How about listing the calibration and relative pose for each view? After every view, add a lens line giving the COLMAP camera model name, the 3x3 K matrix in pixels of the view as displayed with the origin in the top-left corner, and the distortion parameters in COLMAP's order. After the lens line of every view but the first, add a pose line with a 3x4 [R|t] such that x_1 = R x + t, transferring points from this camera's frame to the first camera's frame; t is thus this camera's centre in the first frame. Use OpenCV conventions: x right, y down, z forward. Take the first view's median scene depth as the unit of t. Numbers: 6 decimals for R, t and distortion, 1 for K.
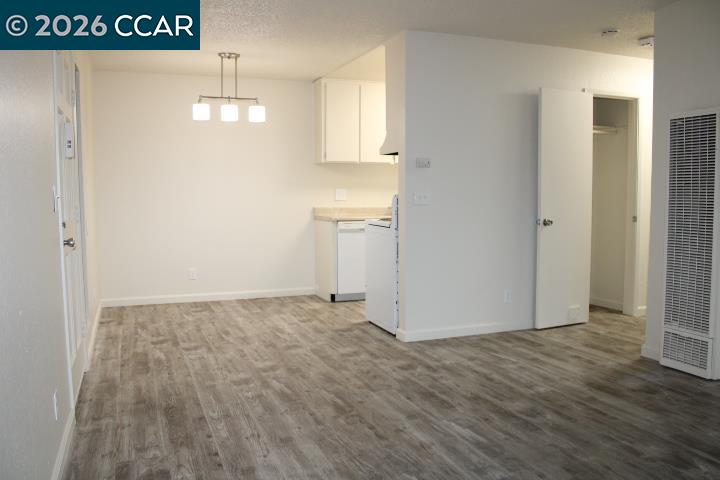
lens RADIAL K [[604.6, 0, 360.6], [0, 604.6, 236.0], [0, 0, 1]] dist [-0.156422, 0.133293]
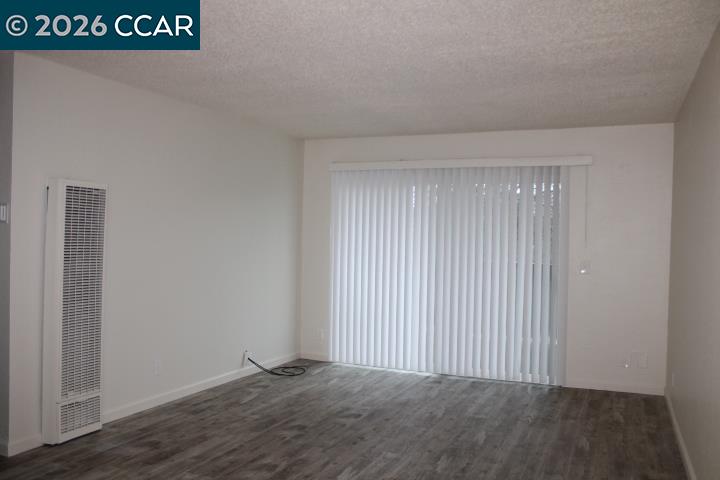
lens RADIAL K [[604.6, 0, 357.1], [0, 604.6, 239.6], [0, 0, 1]] dist [-0.156422, 0.133293]
pose [[-0.699087, -0.013400, 0.714911, -0.519033], [0.033371, 0.998124, 0.051340, -0.149320], [-0.714257, 0.059749, -0.697328, 1.384030]]
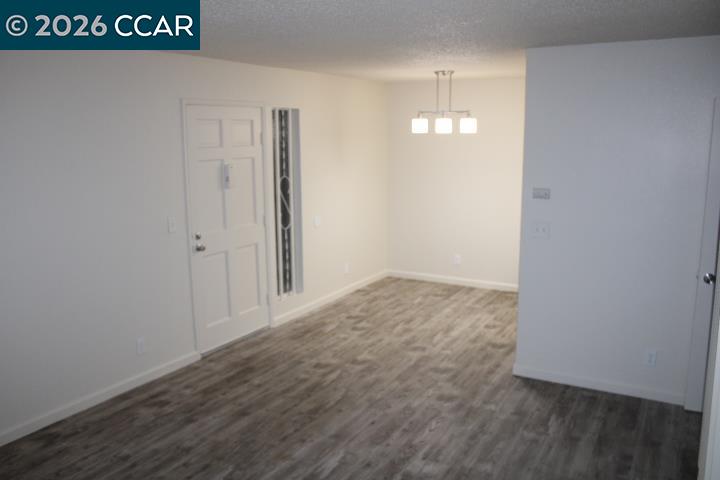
lens RADIAL K [[604.6, 0, 356.2], [0, 604.6, 234.9], [0, 0, 1]] dist [-0.156422, 0.133293]
pose [[0.622069, 0.131397, -0.771858, 0.816538], [-0.051157, 0.990532, 0.127394, -0.205325], [0.781290, -0.039761, 0.622901, 0.266407]]
